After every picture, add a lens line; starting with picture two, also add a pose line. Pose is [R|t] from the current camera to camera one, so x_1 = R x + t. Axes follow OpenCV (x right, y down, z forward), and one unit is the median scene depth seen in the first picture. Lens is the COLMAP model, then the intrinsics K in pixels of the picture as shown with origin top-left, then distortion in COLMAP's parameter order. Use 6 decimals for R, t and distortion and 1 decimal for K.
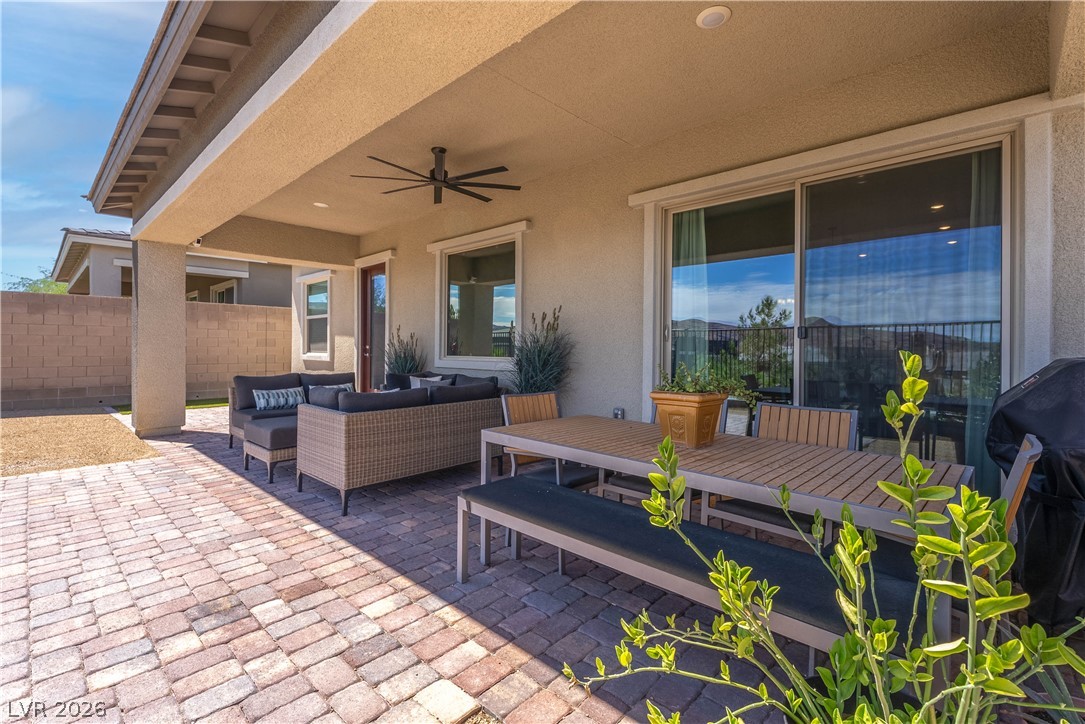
lens RADIAL K [[485.4, 0, 538.9], [0, 485.4, 346.1], [0, 0, 1]] dist [0.005294, -0.000631]
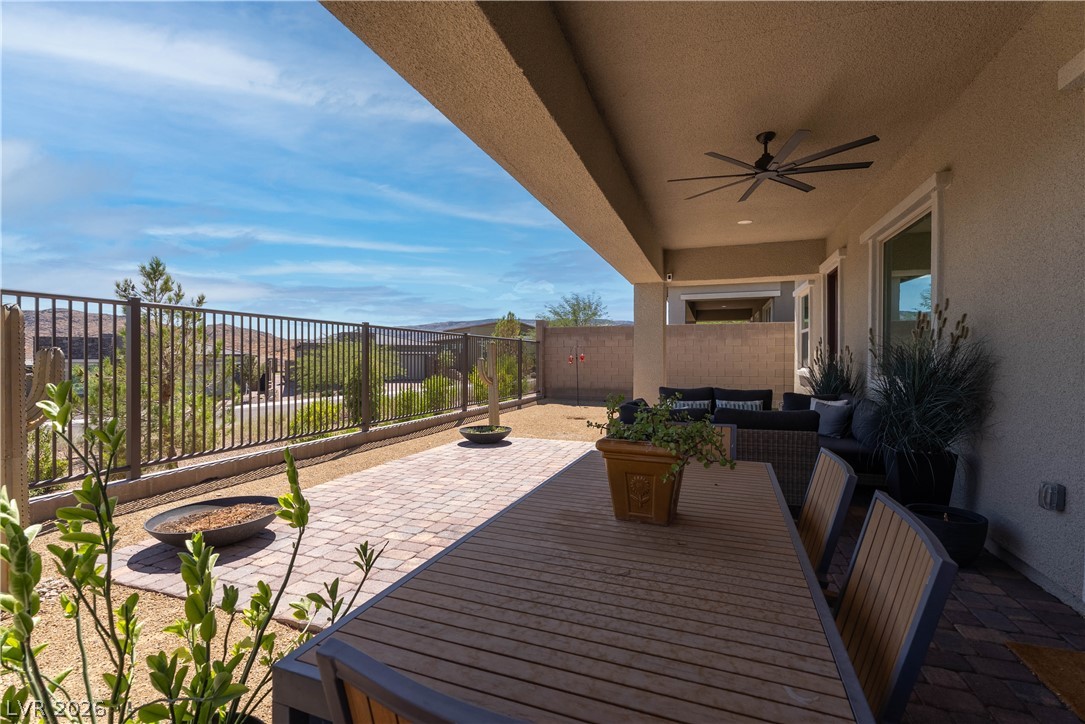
lens RADIAL K [[485.4, 0, 537.8], [0, 485.4, 361.9], [0, 0, 1]] dist [0.005294, -0.000631]
pose [[0.406699, 0.001970, -0.913560, 0.439932], [0.001916, 0.999994, 0.003010, -0.006158], [0.913560, -0.002974, 0.406693, 0.293702]]
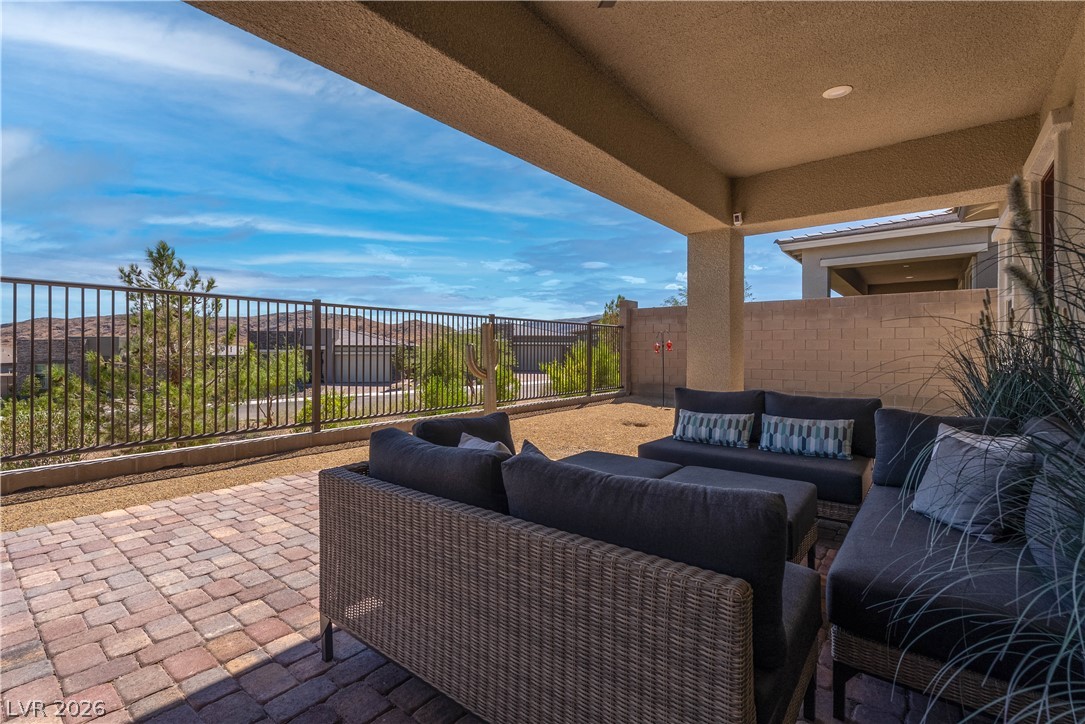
lens RADIAL K [[485.4, 0, 526.6], [0, 485.4, 348.1], [0, 0, 1]] dist [0.005294, -0.000631]
pose [[0.077863, -0.008636, -0.996927, 0.111713], [-0.000196, 0.999962, -0.008677, 0.010906], [0.996964, 0.000871, 0.077858, 0.894642]]
